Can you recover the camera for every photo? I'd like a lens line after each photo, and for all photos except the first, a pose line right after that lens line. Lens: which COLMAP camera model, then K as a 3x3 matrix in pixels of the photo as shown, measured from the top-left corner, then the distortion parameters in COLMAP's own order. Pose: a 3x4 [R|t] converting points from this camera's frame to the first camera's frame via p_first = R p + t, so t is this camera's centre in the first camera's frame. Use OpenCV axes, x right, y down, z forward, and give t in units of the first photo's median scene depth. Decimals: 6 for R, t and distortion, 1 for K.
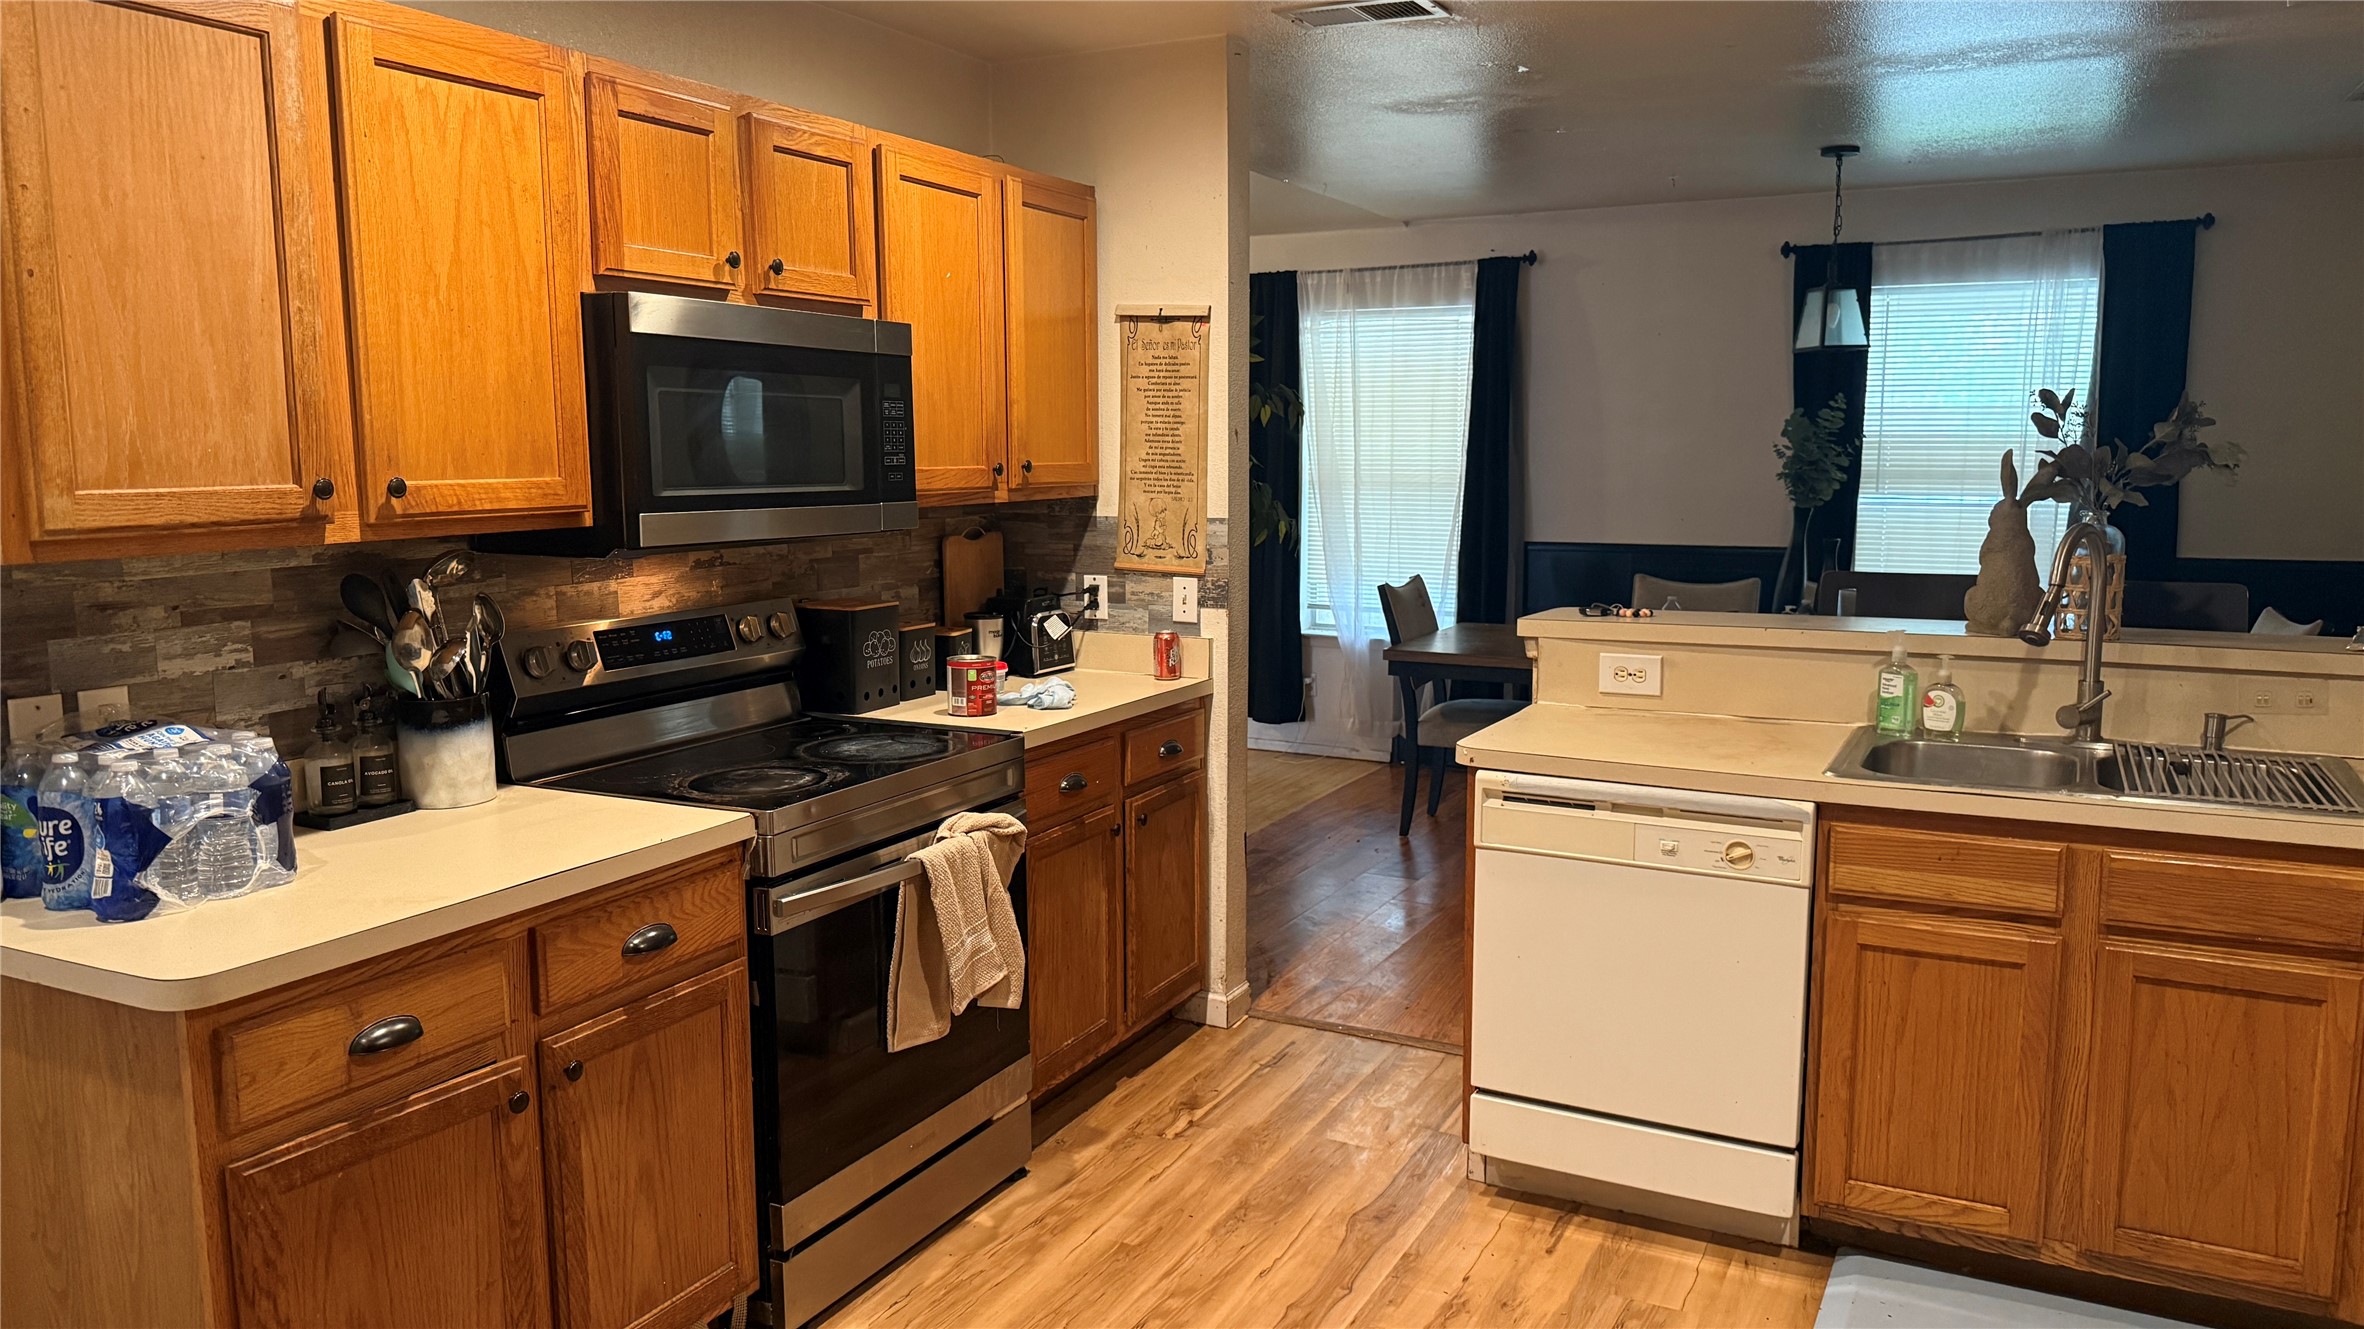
lens RADIAL K [[1665.4, 0, 1176.8], [0, 1665.4, 666.1], [0, 0, 1]] dist [0.095081, -0.137176]
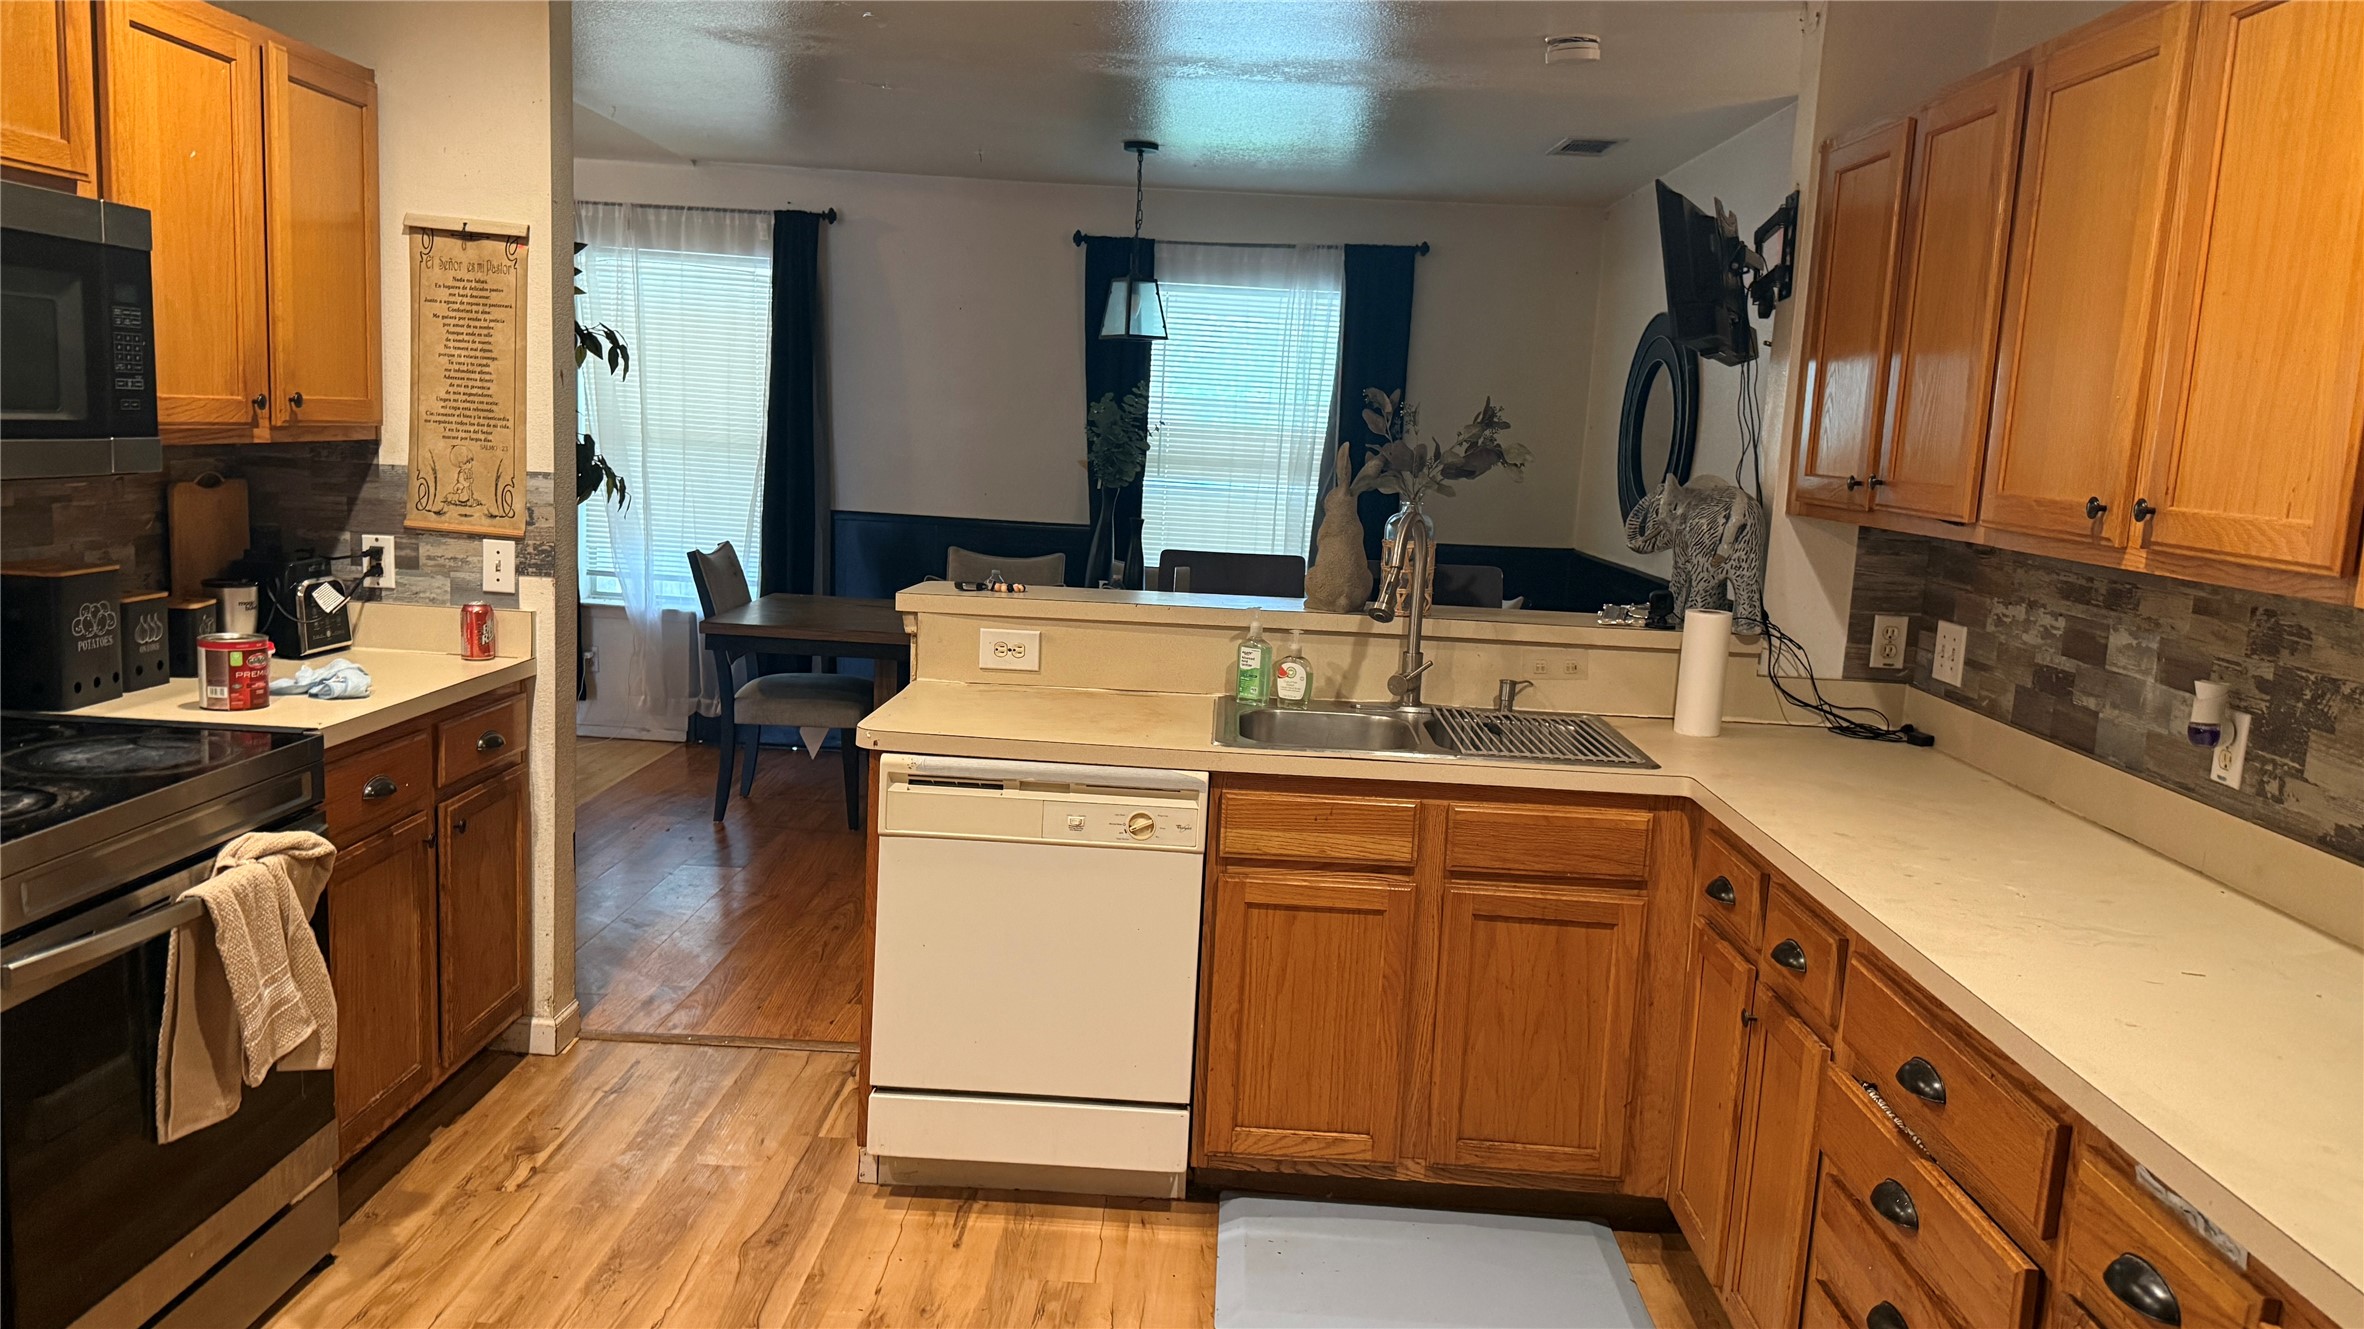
lens RADIAL K [[1665.4, 0, 1197.3], [0, 1665.4, 678.4], [0, 0, 1]] dist [0.095081, -0.137176]
pose [[0.893468, -0.017760, 0.448776, -0.081399], [0.005929, 0.999597, 0.027755, -0.005318], [-0.449088, -0.022137, 0.893213, 0.074880]]
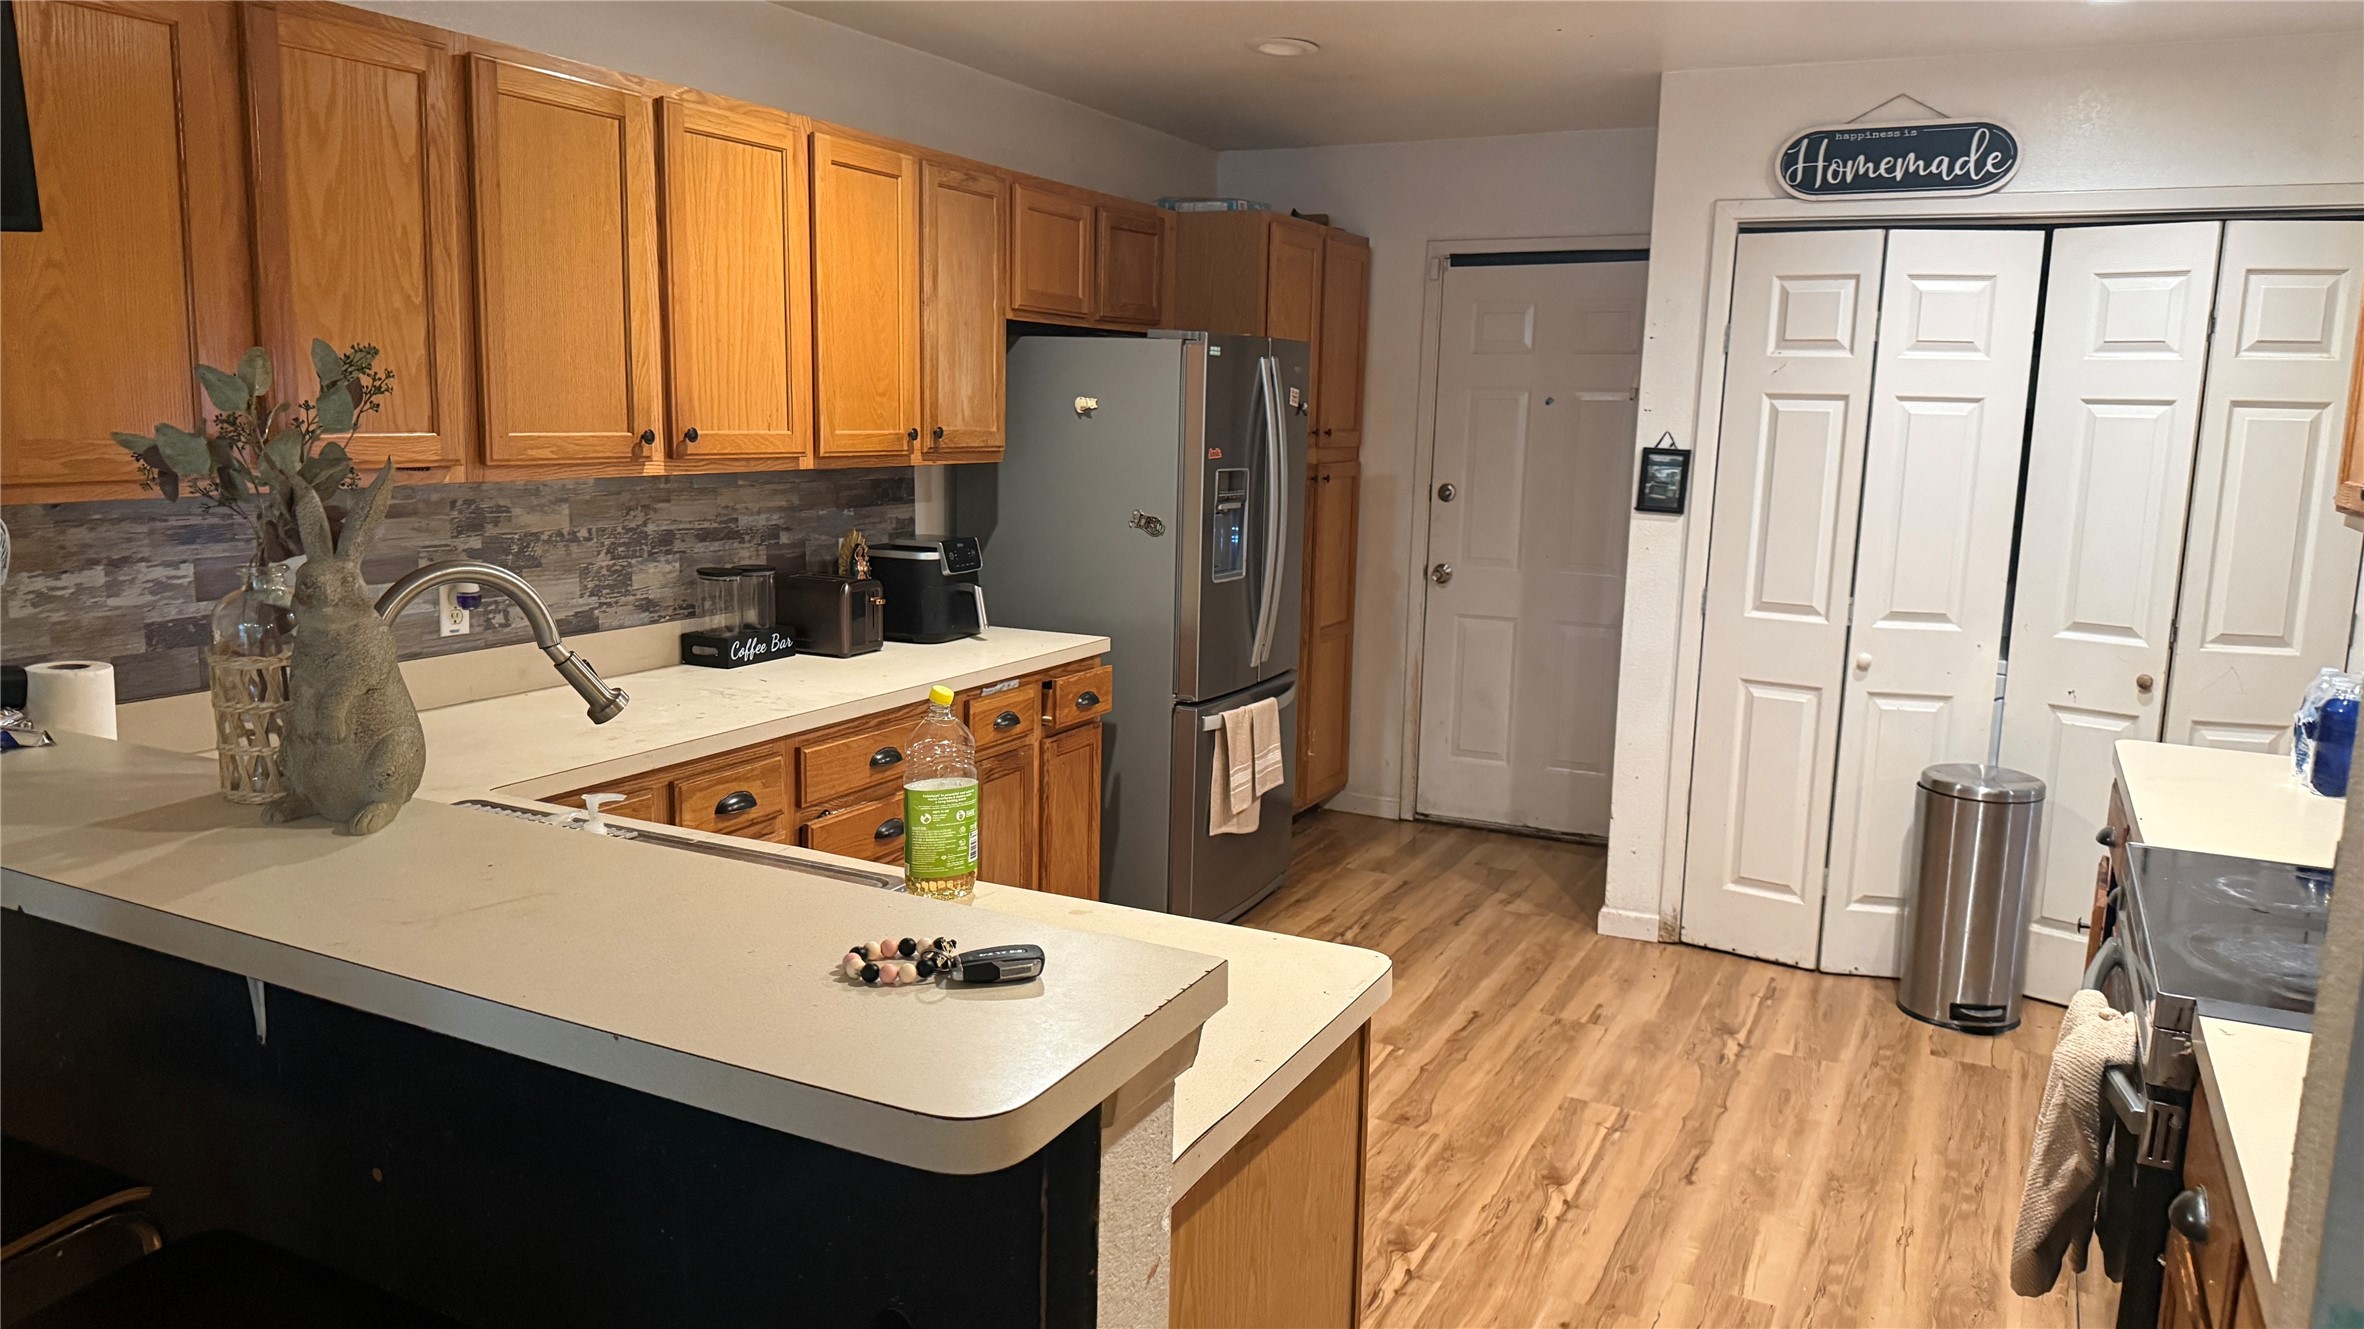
lens RADIAL K [[1665.4, 0, 1193.0], [0, 1665.4, 676.2], [0, 0, 1]] dist [0.095081, -0.137176]
pose [[-0.999418, -0.016552, -0.029816, 0.257927], [-0.024854, 0.952183, 0.304515, -0.229467], [0.023350, 0.305079, -0.952041, 1.524397]]
